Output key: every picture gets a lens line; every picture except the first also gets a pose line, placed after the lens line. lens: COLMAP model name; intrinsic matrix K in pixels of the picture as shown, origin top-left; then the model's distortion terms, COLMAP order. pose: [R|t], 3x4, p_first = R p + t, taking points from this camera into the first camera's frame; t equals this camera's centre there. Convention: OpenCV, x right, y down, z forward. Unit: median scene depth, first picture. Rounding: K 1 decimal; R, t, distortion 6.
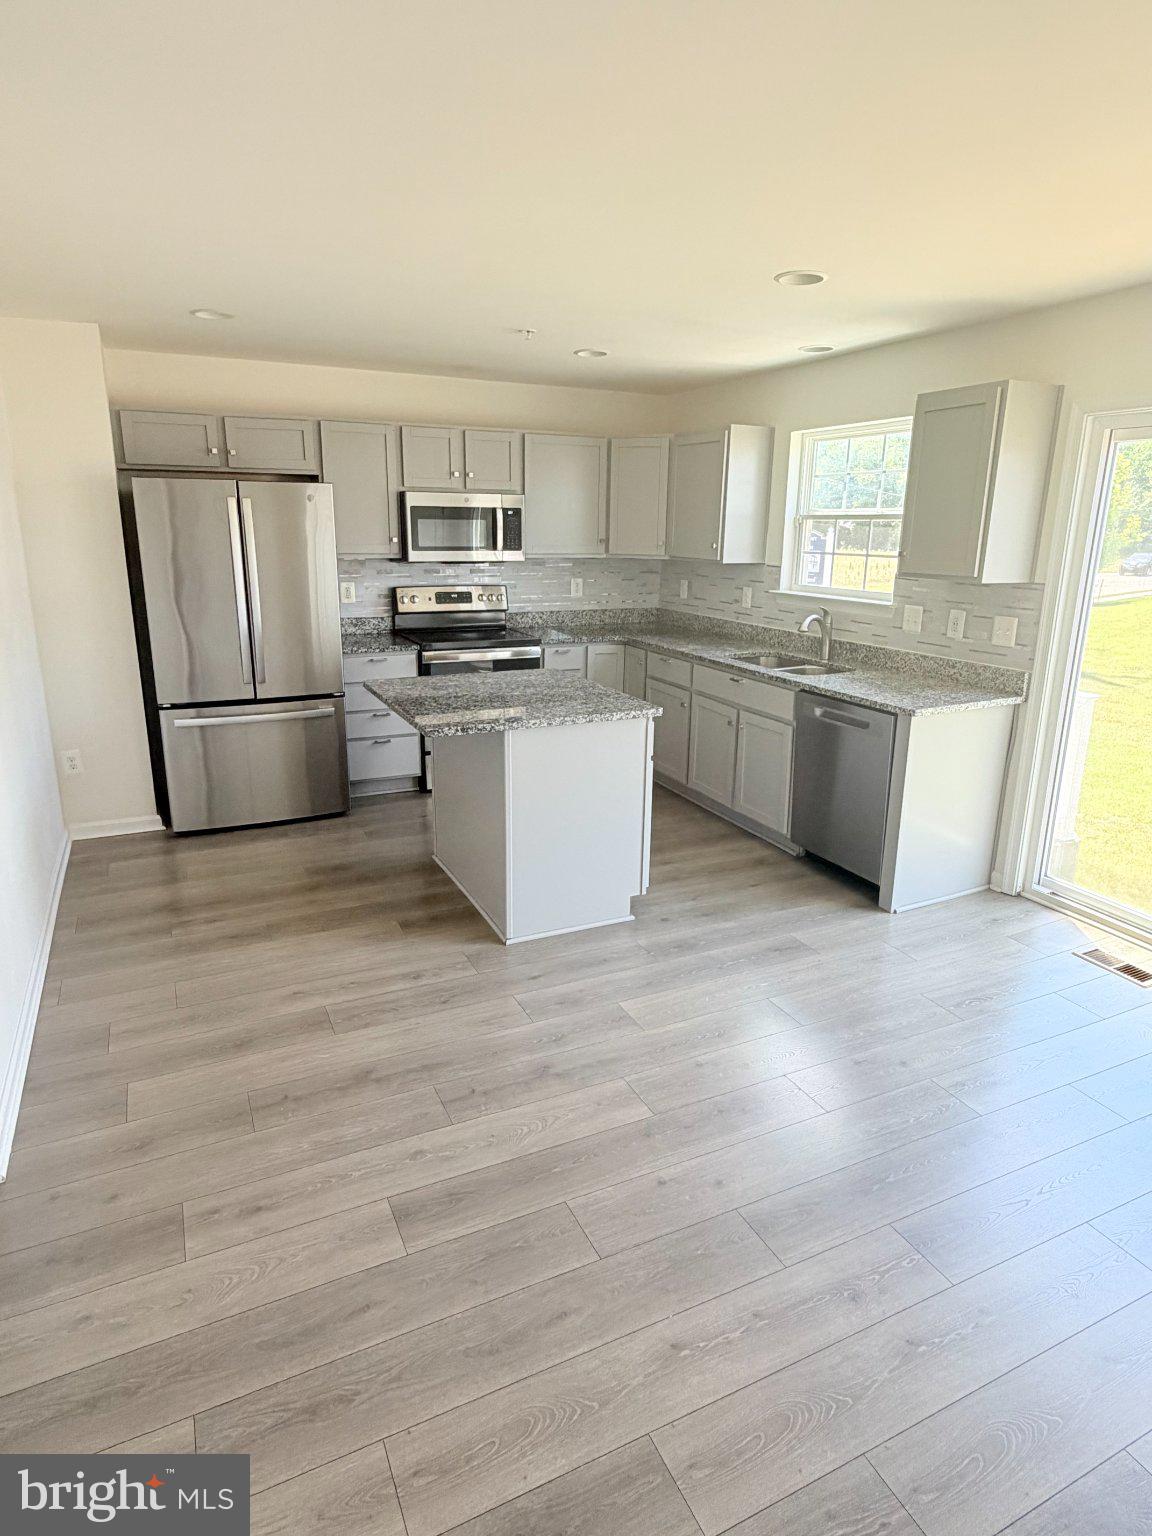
lens RADIAL K [[873.4, 0, 572.7], [0, 873.4, 764.6], [0, 0, 1]] dist [-0.001427, -0.000011]
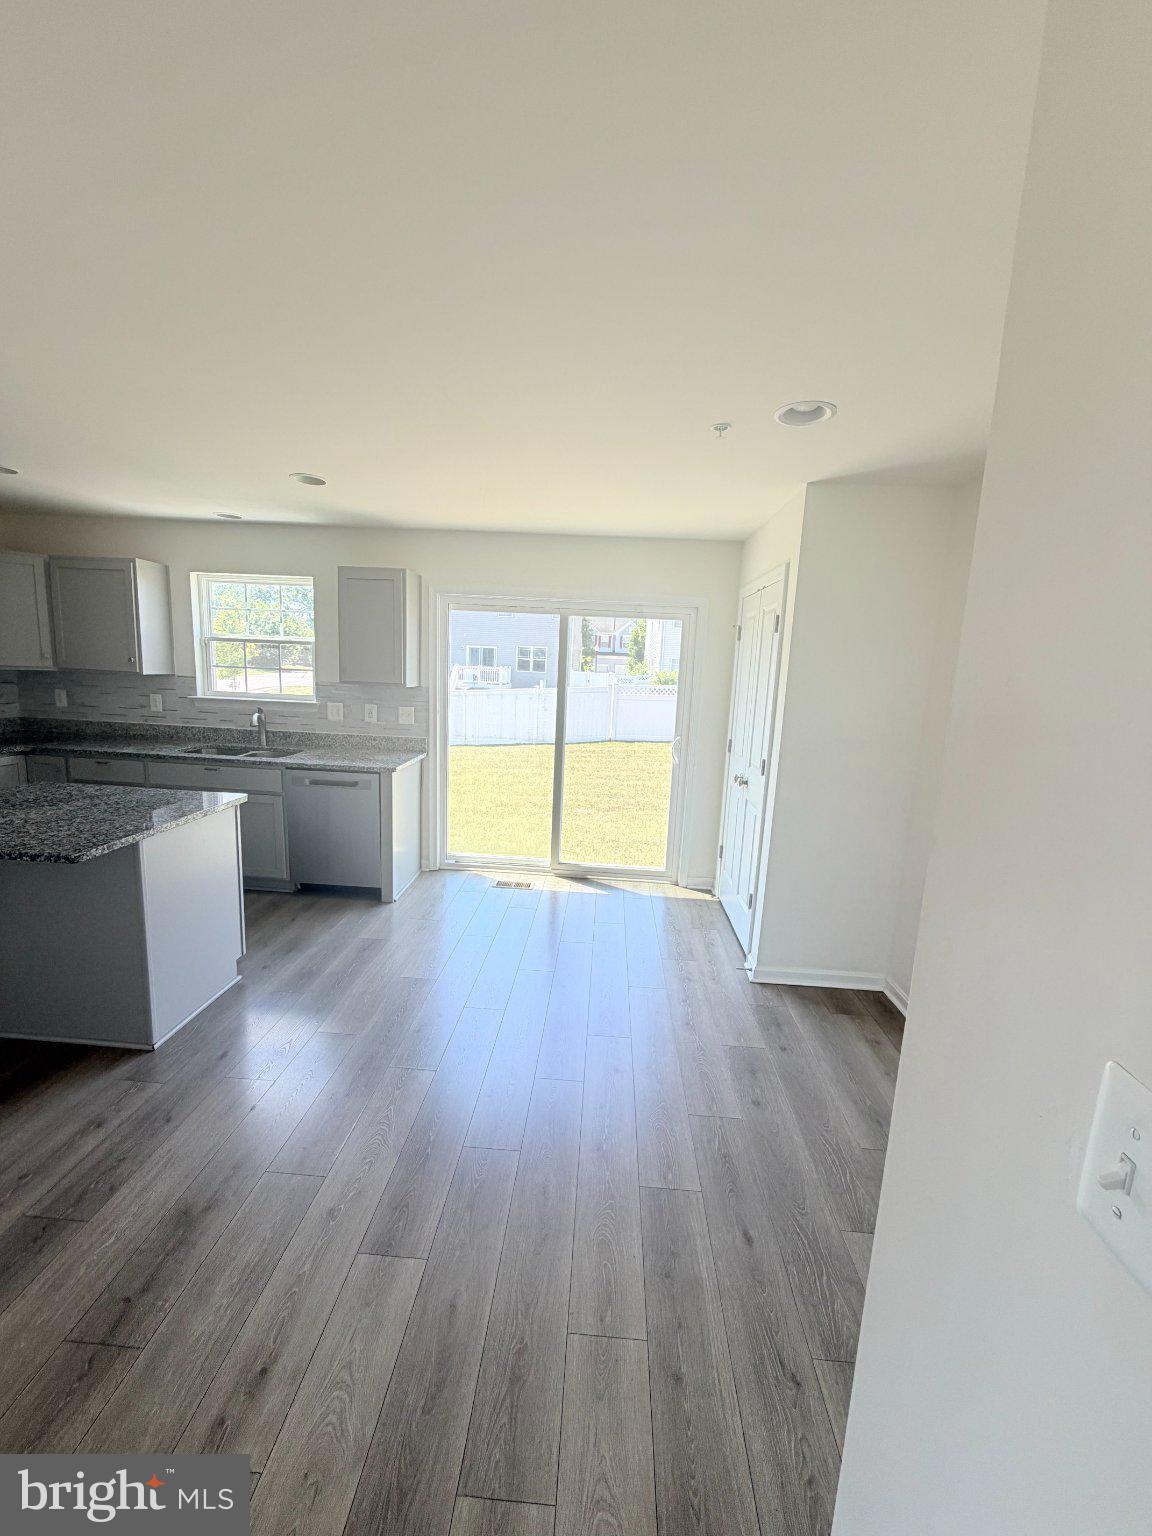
lens RADIAL K [[613.2, 0, 577.7], [0, 613.2, 764.0], [0, 0, 1]] dist [0.000667, 0.000192]
pose [[0.477332, -0.131364, 0.868848, -0.333358], [0.195491, 0.979859, 0.040748, -0.041334], [-0.856701, 0.150401, 0.493399, 0.144258]]
